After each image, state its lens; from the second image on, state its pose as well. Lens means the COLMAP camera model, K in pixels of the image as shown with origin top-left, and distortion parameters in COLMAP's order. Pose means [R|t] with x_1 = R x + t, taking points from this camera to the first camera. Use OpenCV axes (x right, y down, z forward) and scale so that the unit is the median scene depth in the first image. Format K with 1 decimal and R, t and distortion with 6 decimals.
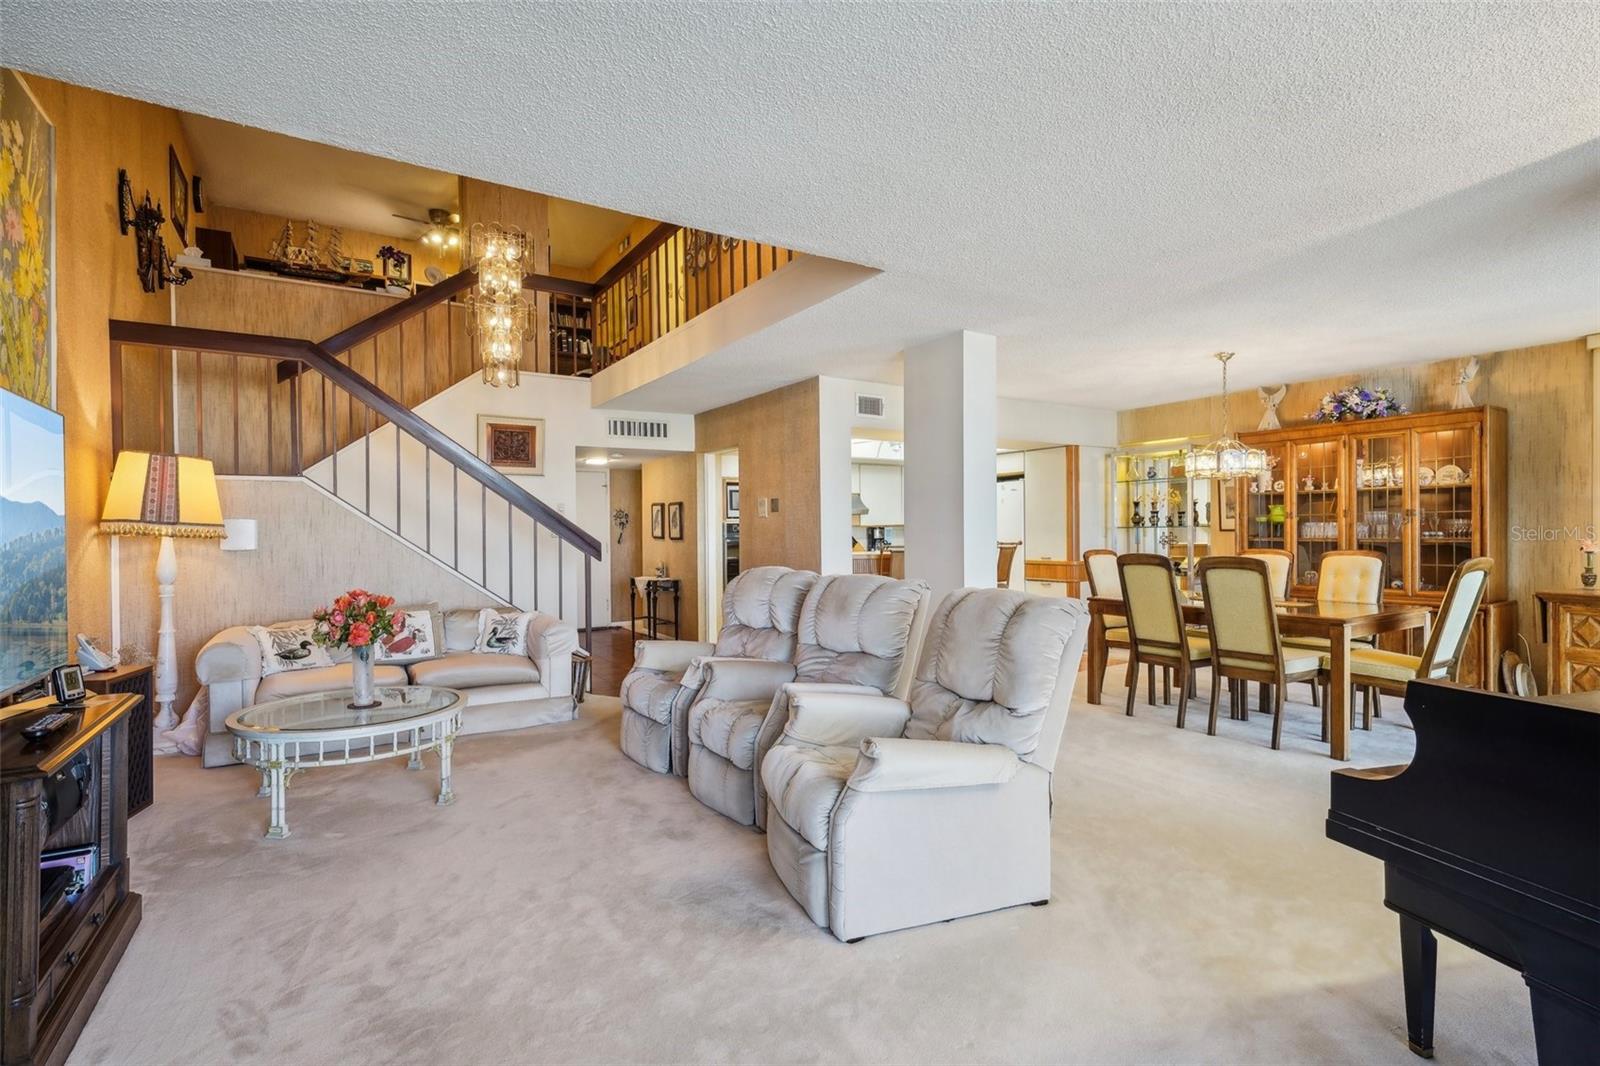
lens RADIAL K [[741.8, 0, 800.6], [0, 741.8, 536.4], [0, 0, 1]] dist [-0.000031, 0.000882]
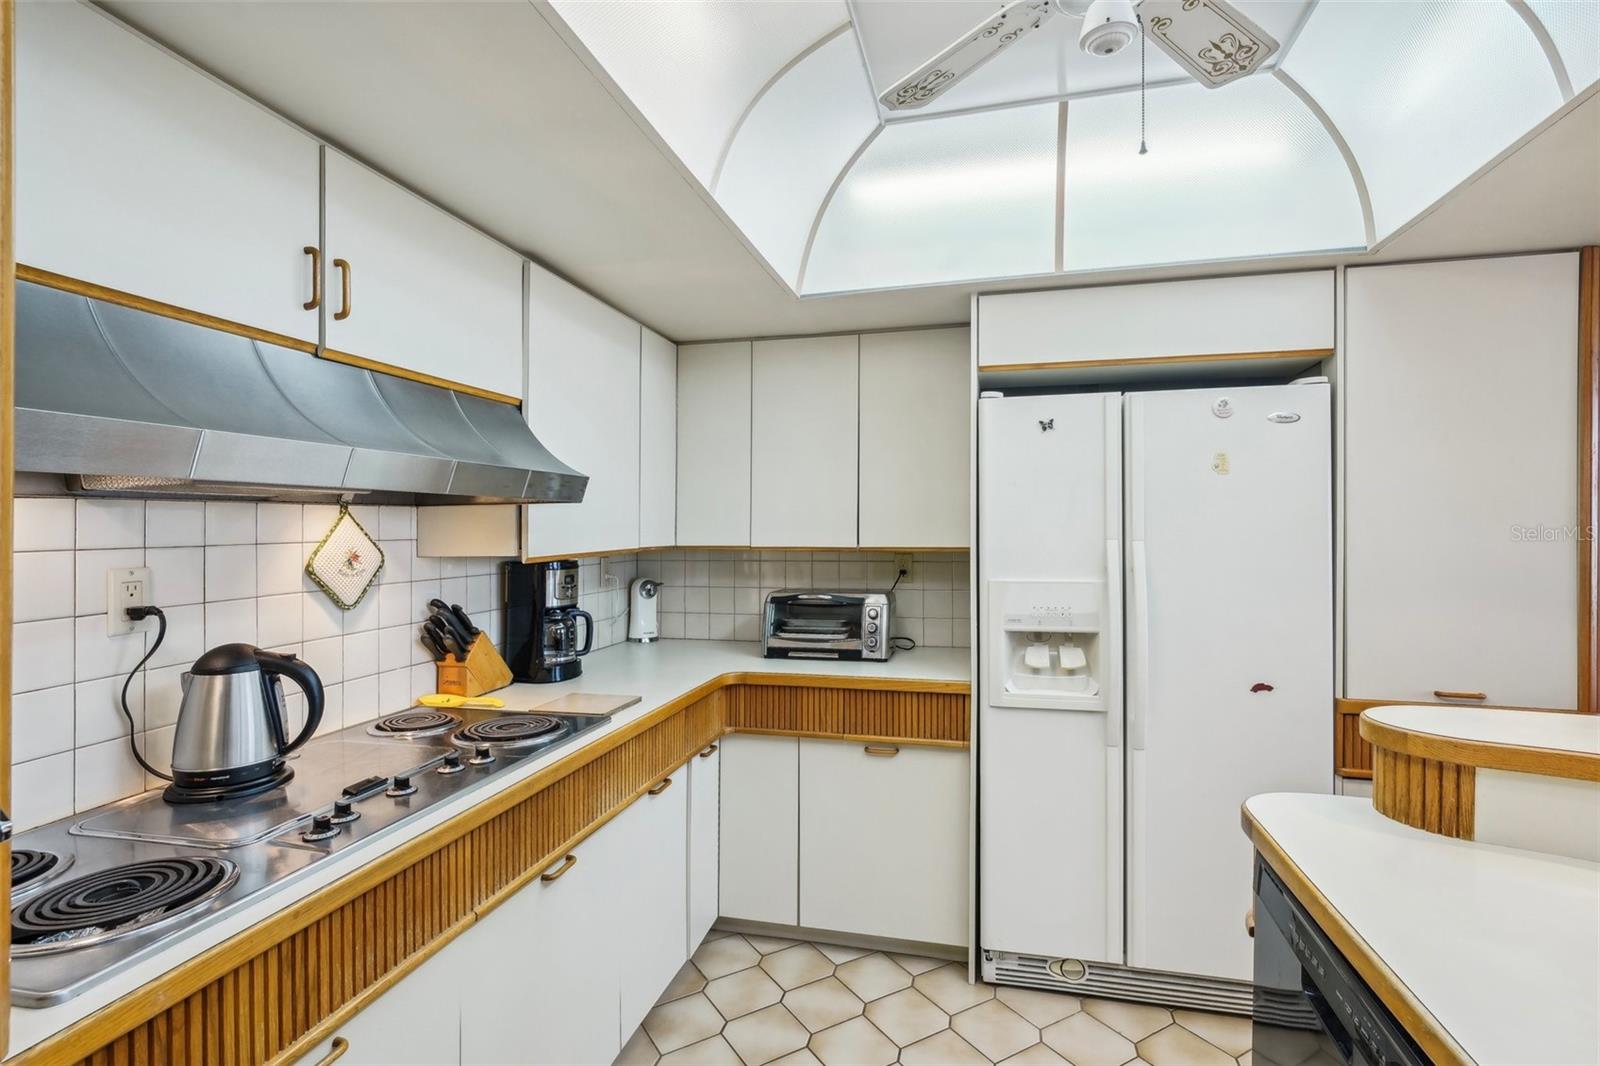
lens RADIAL K [[775.9, 0, 796.7], [0, 775.9, 530.2], [0, 0, 1]] dist [-0.001559, 0.000709]
pose [[0.729894, 0.007451, 0.683520, -0.018145], [0.003101, 0.999894, -0.014210, -0.034126], [-0.683553, 0.012491, 0.729794, 1.429141]]
